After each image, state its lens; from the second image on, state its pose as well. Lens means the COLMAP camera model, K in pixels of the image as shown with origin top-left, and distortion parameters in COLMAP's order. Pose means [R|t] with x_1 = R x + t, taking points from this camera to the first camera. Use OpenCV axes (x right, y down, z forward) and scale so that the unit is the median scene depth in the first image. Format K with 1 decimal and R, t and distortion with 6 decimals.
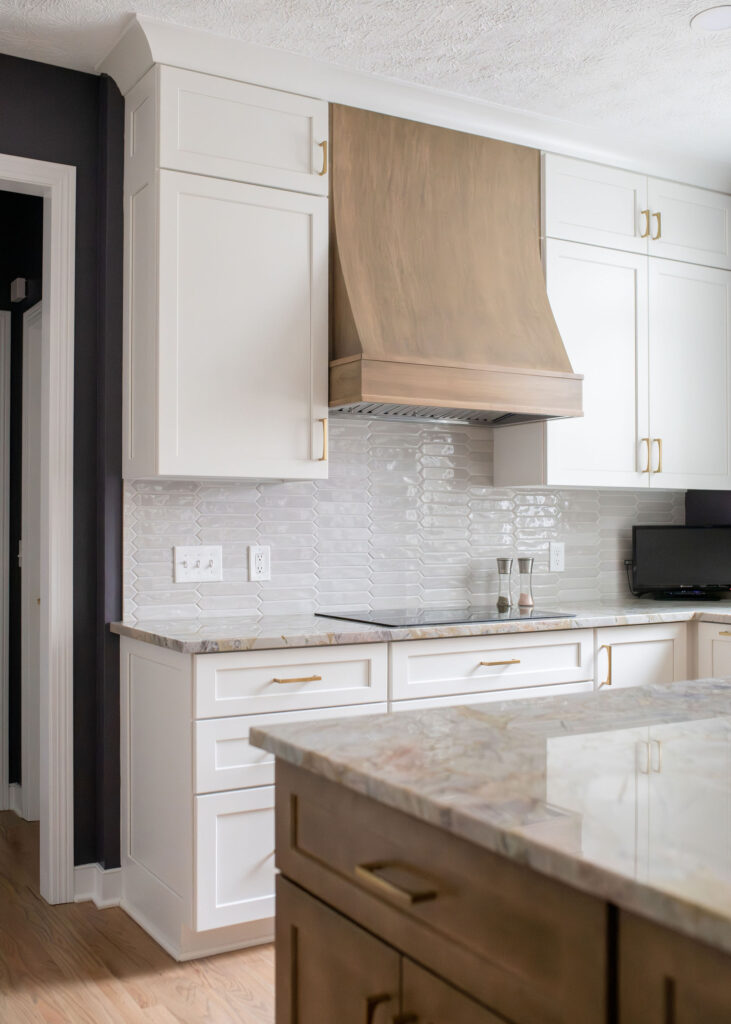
lens RADIAL K [[1058.4, 0, 365.5], [0, 1058.4, 512.0], [0, 0, 1]] dist [-0.070759, 0.114110]
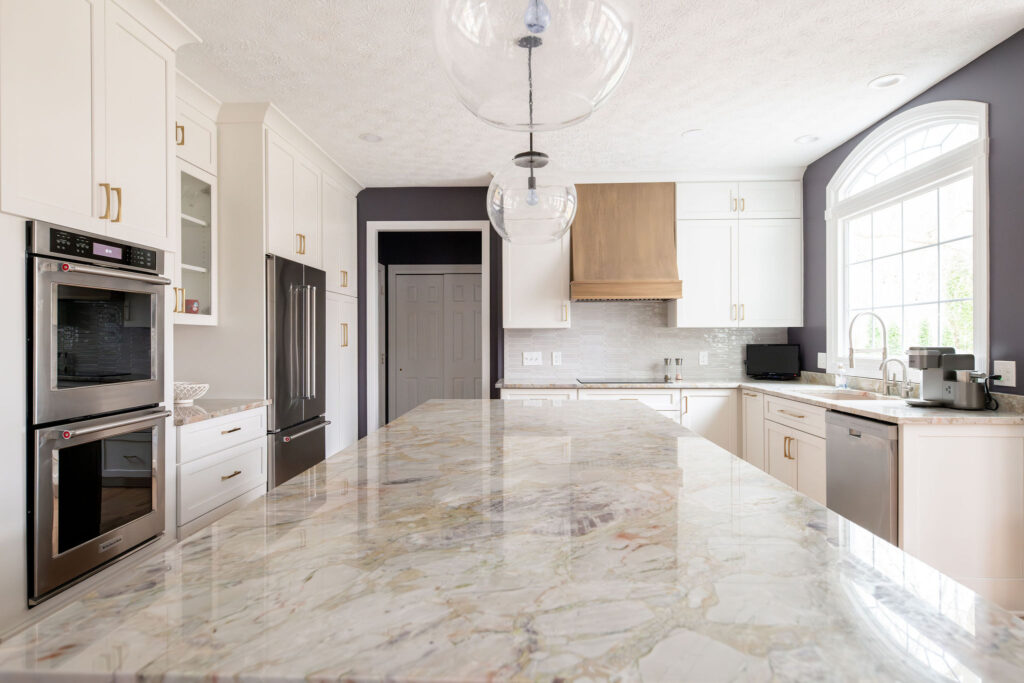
lens RADIAL K [[580.1, 0, 512.0], [0, 580.1, 341.5], [0, 0, 1]] dist [0.003888, 0.001323]
pose [[0.842791, -0.001682, -0.538239, 0.605104], [0.010853, 0.999845, 0.013869, -0.017512], [0.538132, -0.017531, 0.842678, -0.298978]]
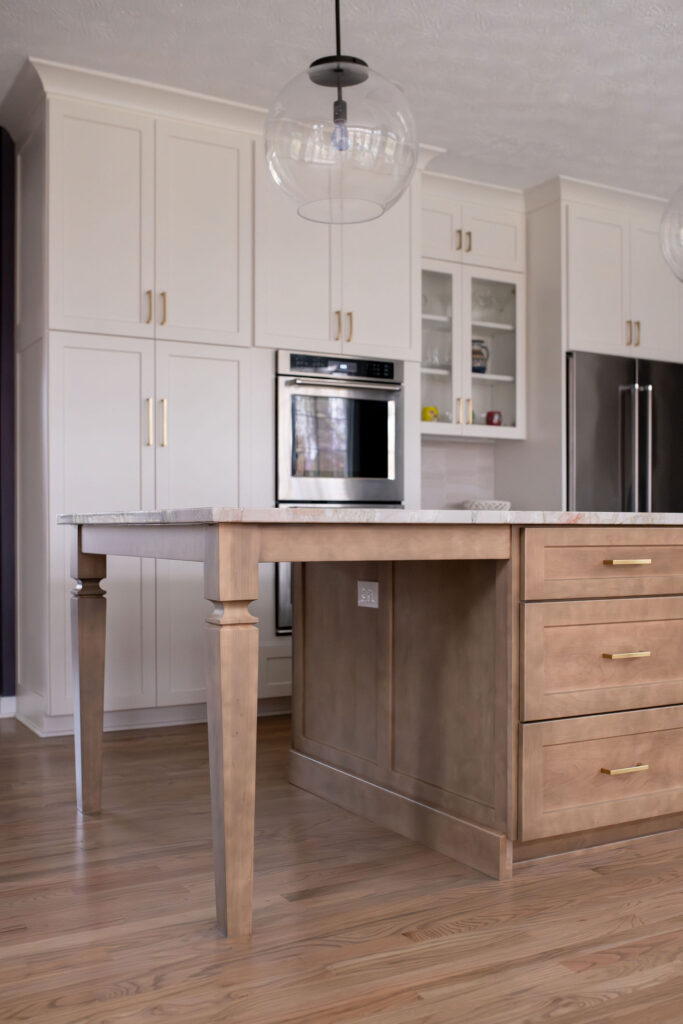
lens RADIAL K [[1039.4, 0, 356.0], [0, 1039.4, 533.7], [0, 0, 1]] dist [-0.025914, 0.006725]
pose [[-0.007675, 0.002599, -0.999967, 1.248287], [0.013778, 0.999902, 0.002493, 0.102498], [0.999876, -0.013759, -0.007710, 0.022567]]
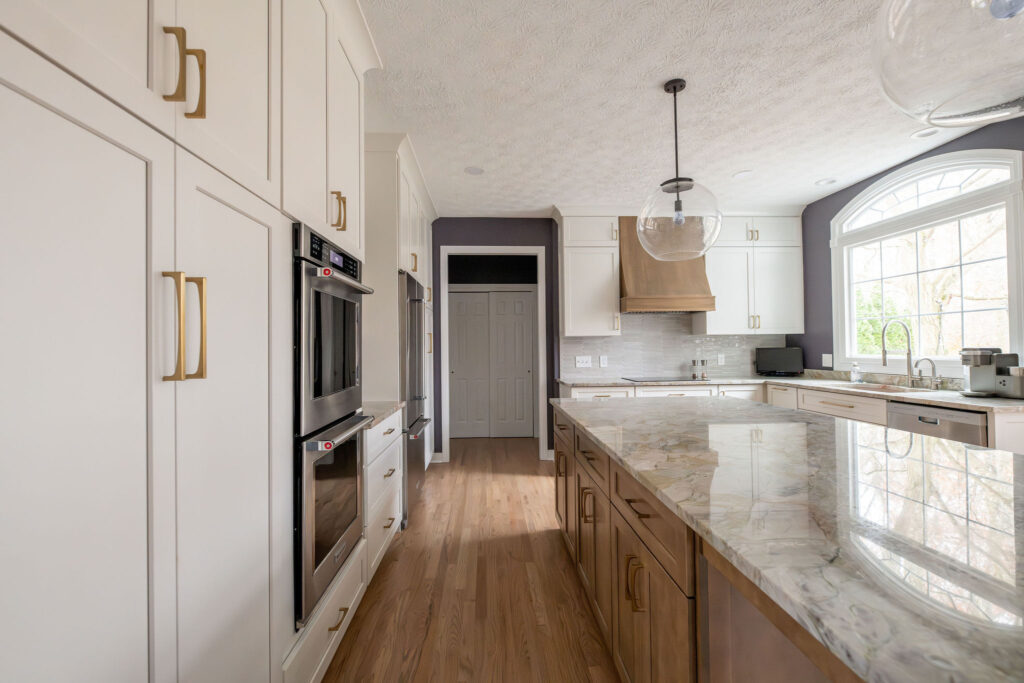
lens RADIAL K [[453.5, 0, 512.0], [0, 453.5, 341.5], [0, 0, 1]] dist [-0.000994, -0.000870]
pose [[0.888324, -0.017280, -0.458891, 0.290381], [0.018979, 0.999819, -0.000910, -0.017506], [0.458824, -0.007900, 0.888492, -0.352582]]
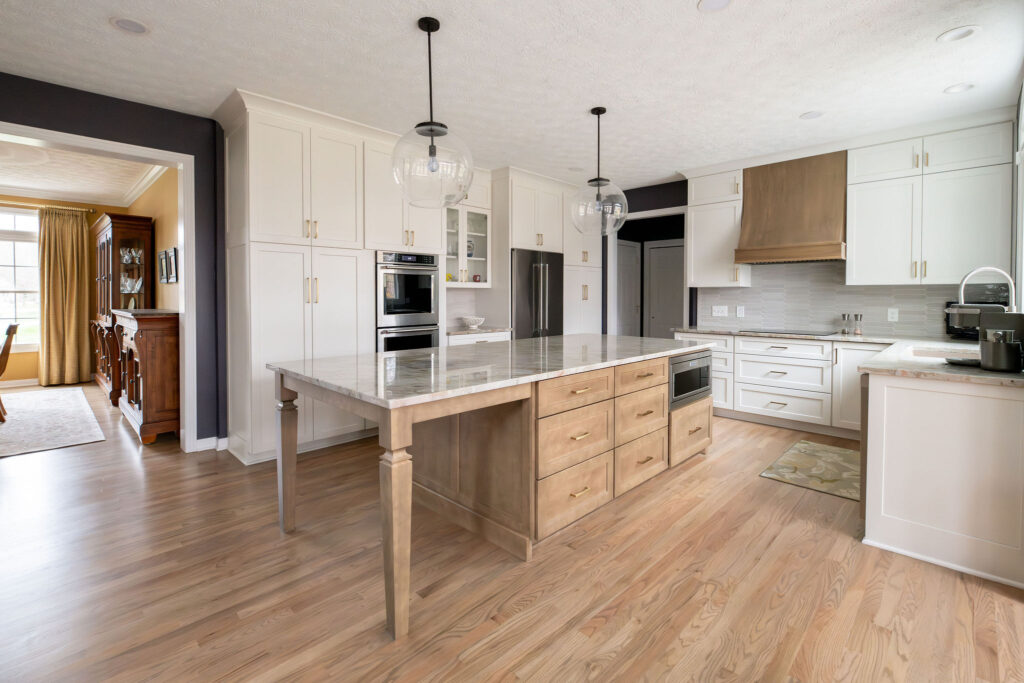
lens RADIAL K [[462.7, 0, 507.1], [0, 462.7, 305.5], [0, 0, 1]] dist [0.011751, -0.011997]
pose [[0.253708, 0.019360, -0.967087, 1.130046], [0.011861, 0.999662, 0.023123, -0.013205], [0.967208, -0.017337, 0.253393, -0.063413]]
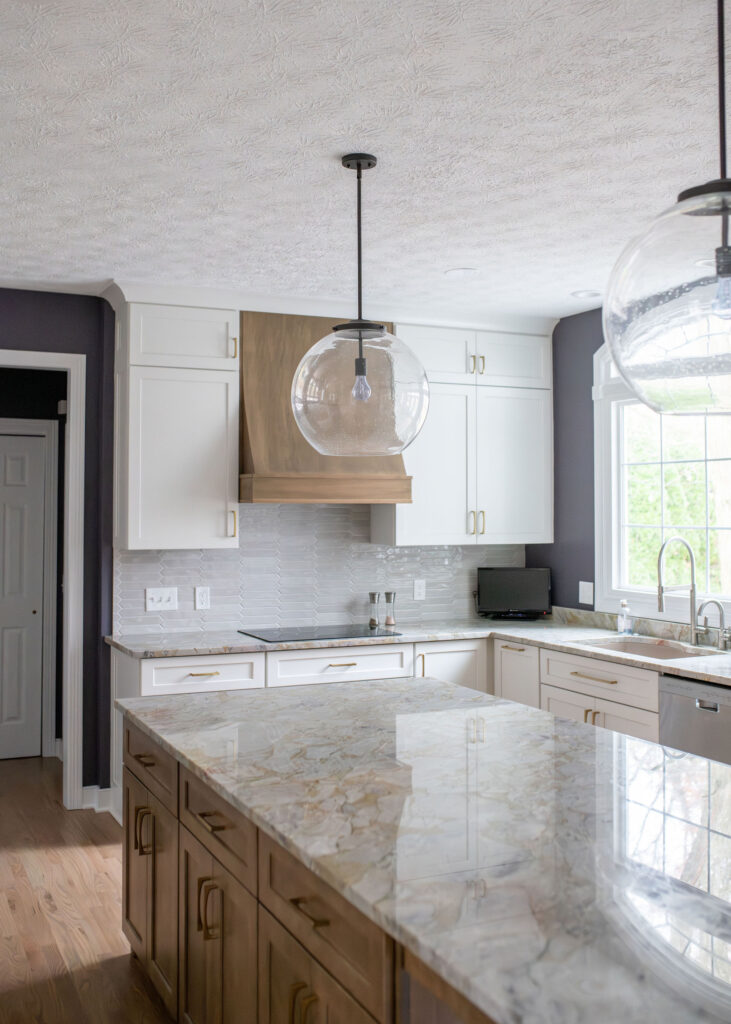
lens RADIAL K [[1051.4, 0, 368.9], [0, 1051.4, 470.5], [0, 0, 1]] dist [-0.068281, 0.107311]
pose [[0.996062, -0.001986, -0.088632, 0.291325], [-0.000055, 0.999735, -0.023020, -0.107694], [0.088654, 0.022934, 0.995798, -0.546809]]
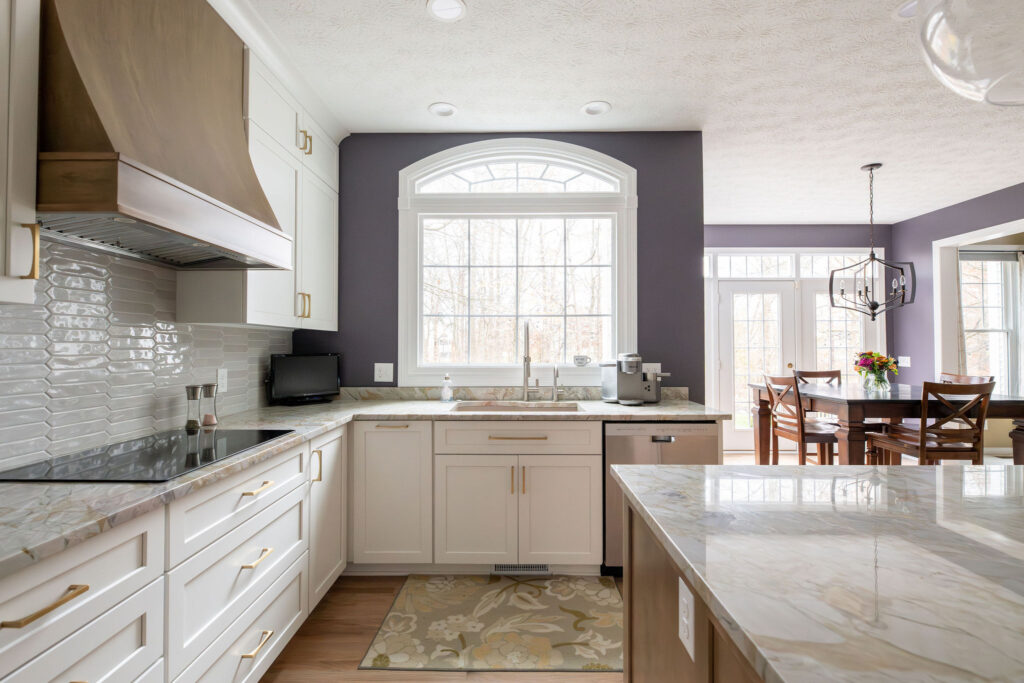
lens RADIAL K [[465.5, 0, 512.0], [0, 465.5, 341.5], [0, 0, 1]] dist [-0.003374, -0.000960]
pose [[0.519142, 0.010033, 0.854629, -0.135840], [-0.011190, 0.999925, -0.004941, -0.006287], [-0.854615, -0.006998, 0.519216, 0.508453]]
